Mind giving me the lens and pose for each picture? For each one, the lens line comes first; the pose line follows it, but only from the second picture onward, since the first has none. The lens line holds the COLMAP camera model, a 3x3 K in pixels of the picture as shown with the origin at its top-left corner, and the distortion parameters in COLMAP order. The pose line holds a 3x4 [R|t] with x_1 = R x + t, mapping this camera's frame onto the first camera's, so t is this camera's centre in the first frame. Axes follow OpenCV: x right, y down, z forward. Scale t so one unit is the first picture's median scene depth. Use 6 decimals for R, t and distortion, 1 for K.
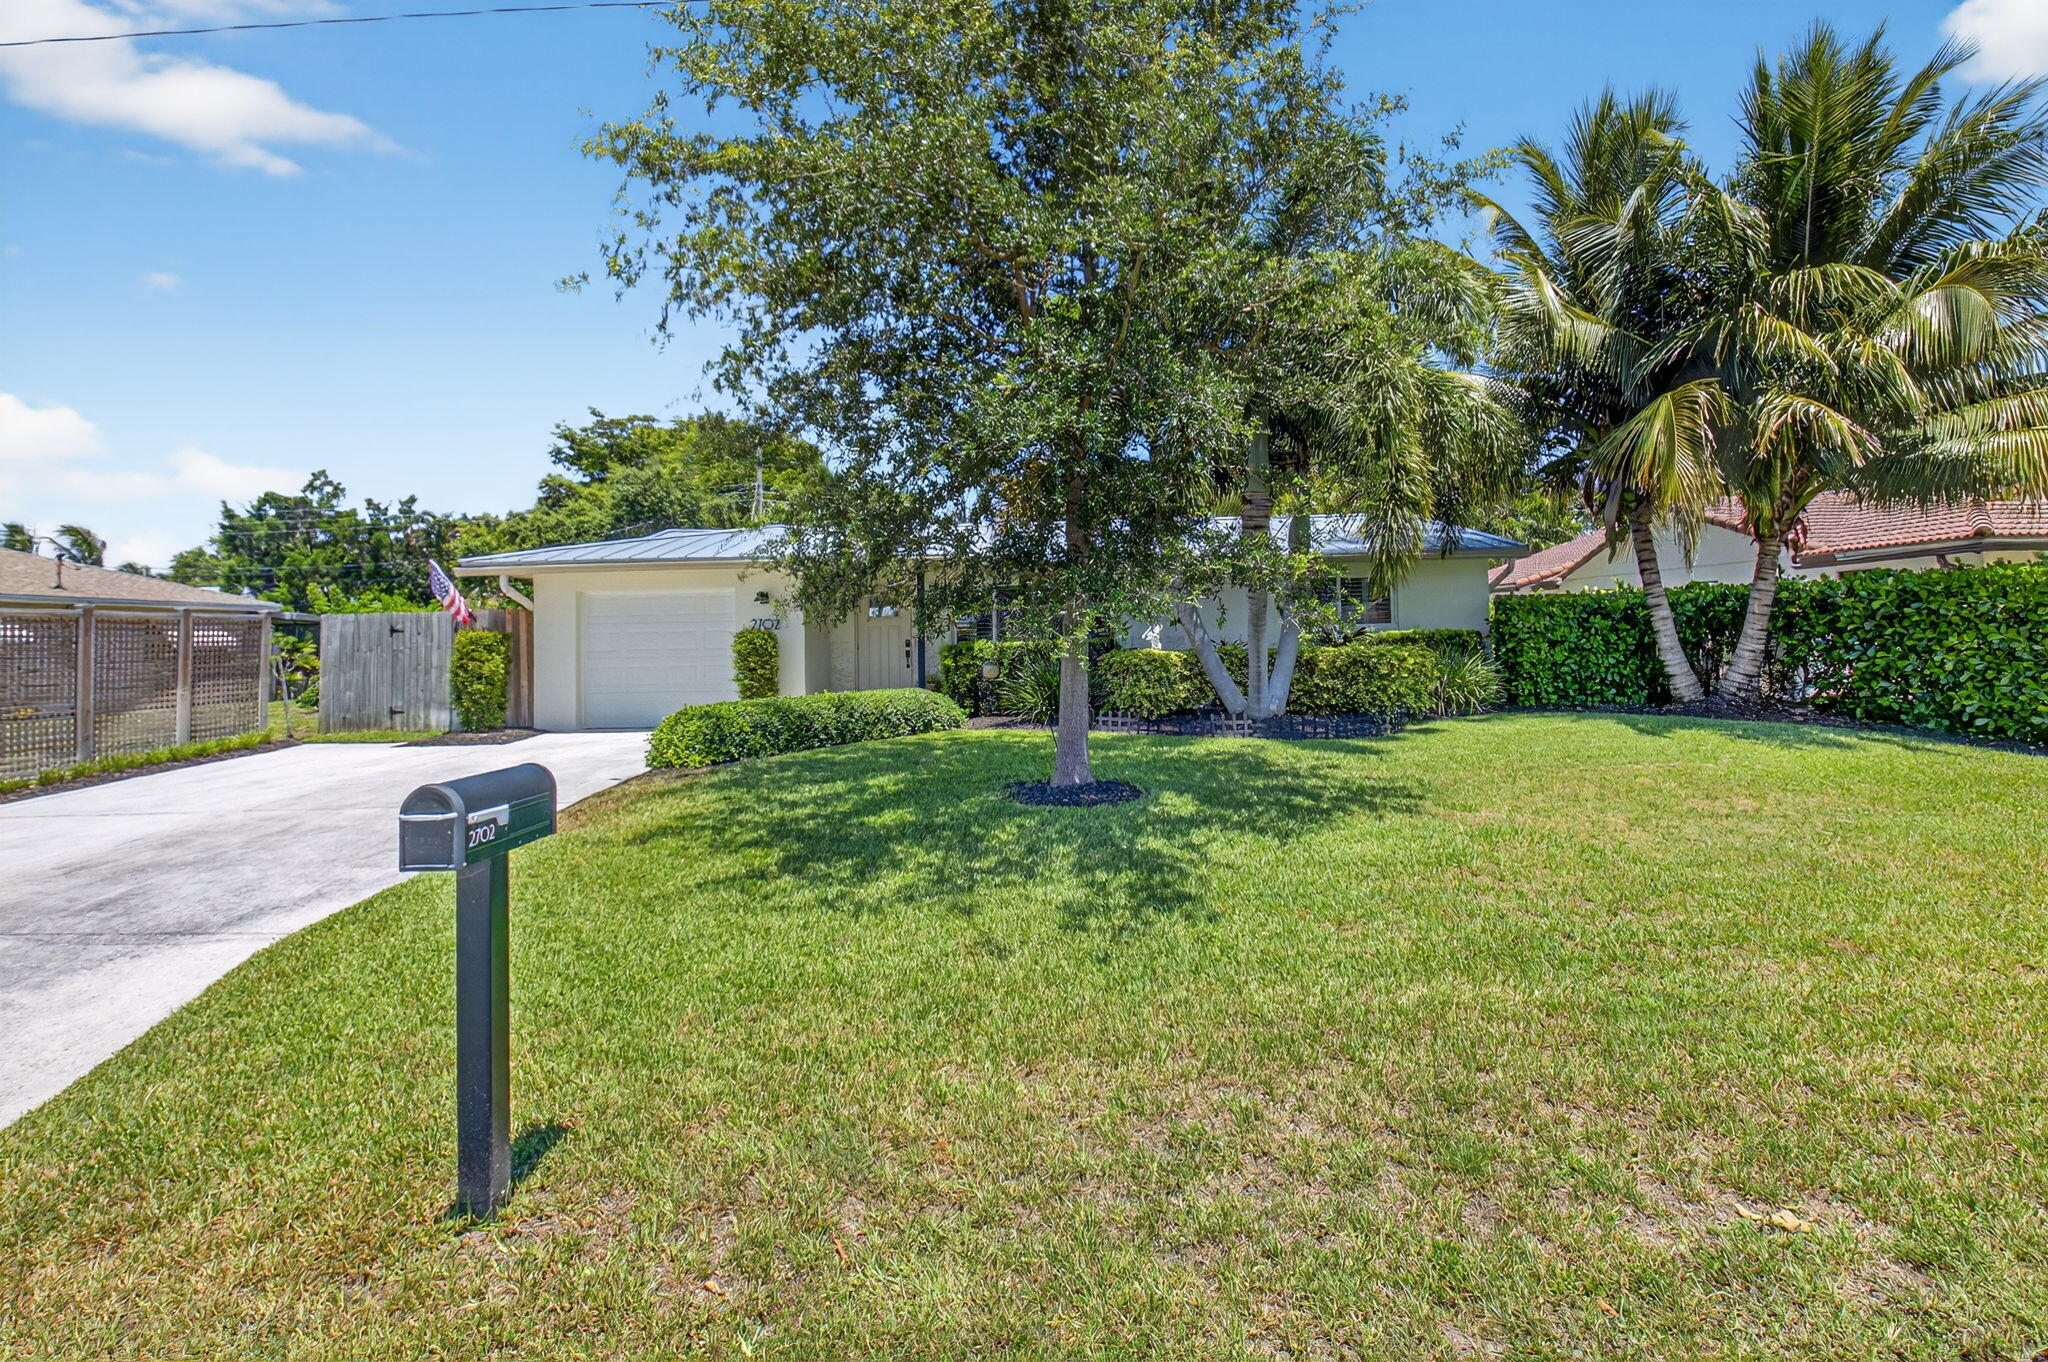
lens RADIAL K [[929.9, 0, 1025.1], [0, 929.9, 625.0], [0, 0, 1]] dist [0.022727, -0.026719]
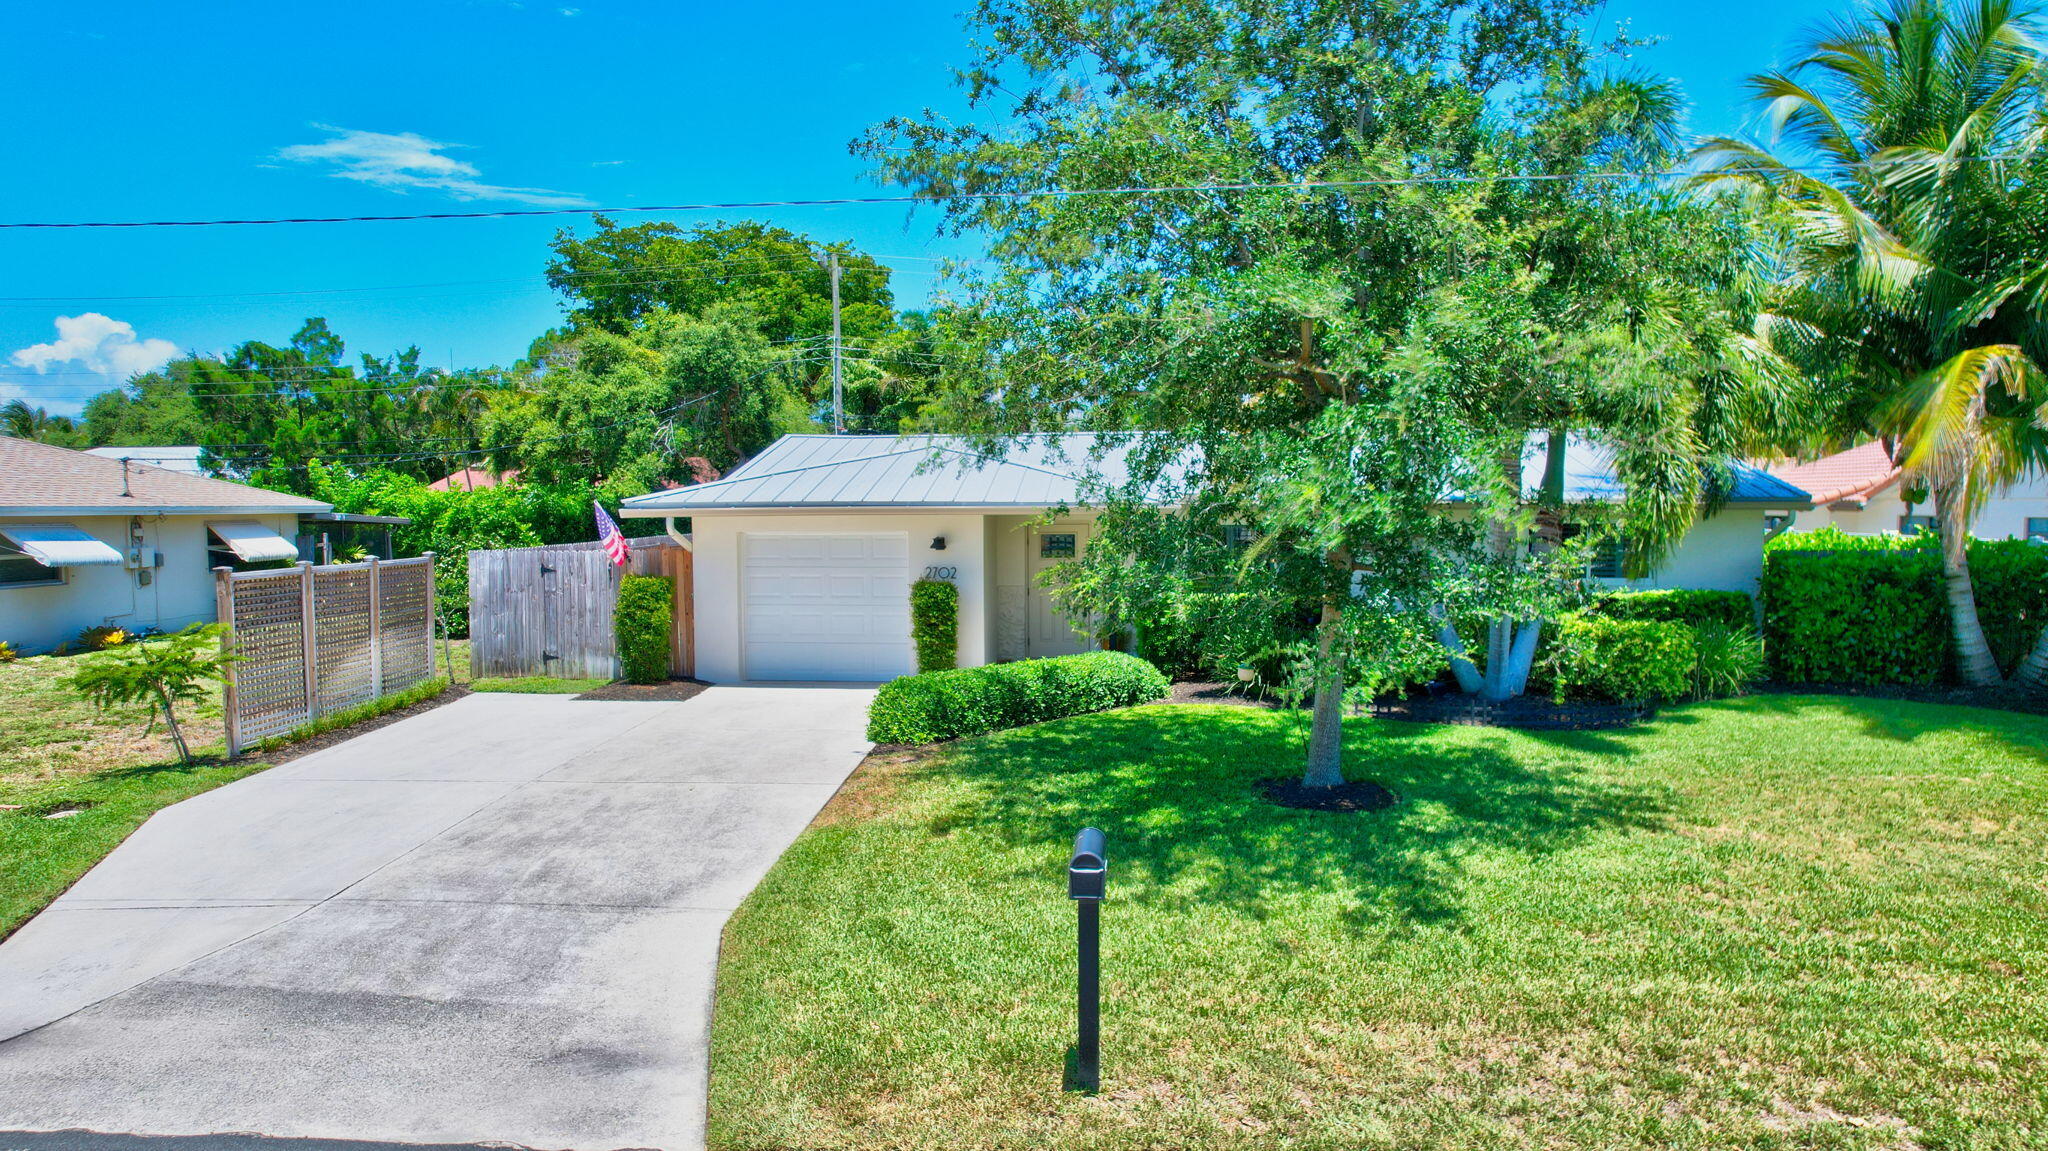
lens RADIAL K [[1286.5, 0, 1048.9], [0, 1286.5, 614.5], [0, 0, 1]] dist [-0.106393, 0.108239]
pose [[0.997559, 0.024886, -0.065238, -0.128082], [-0.018339, 0.994908, 0.099102, -0.116469], [0.067372, -0.097664, 0.992936, -0.308881]]
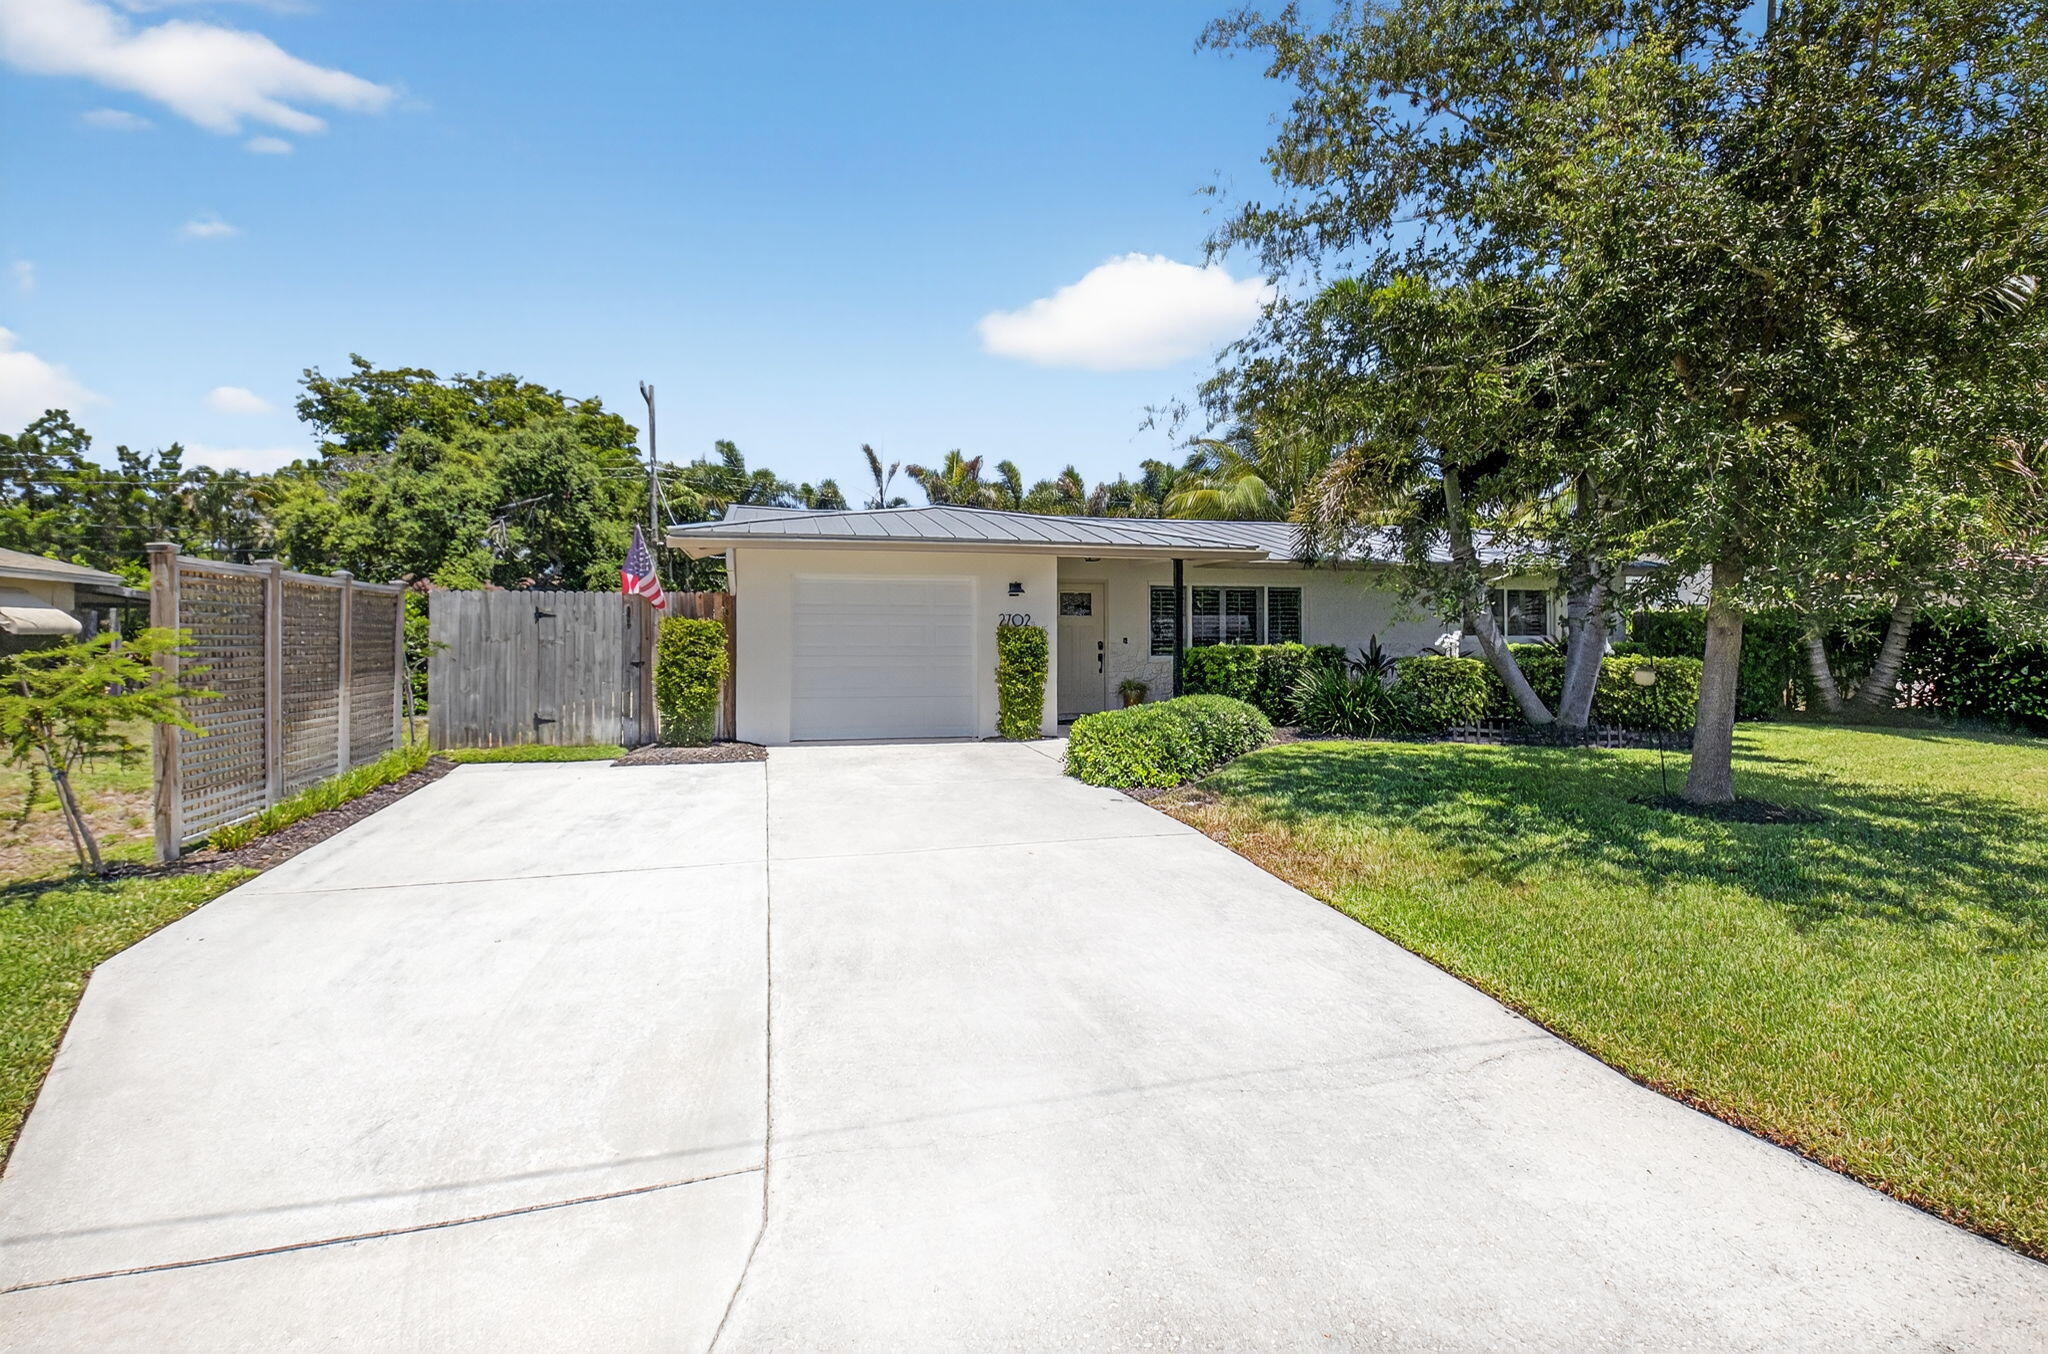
lens RADIAL K [[952.9, 0, 1024.3], [0, 952.9, 654.5], [0, 0, 1]] dist [-0.000565, -0.015141]
pose [[0.969046, 0.018219, 0.246206, -0.666553], [-0.024094, 0.999492, 0.020872, 0.017430], [-0.245700, -0.026158, 0.968993, 0.199467]]
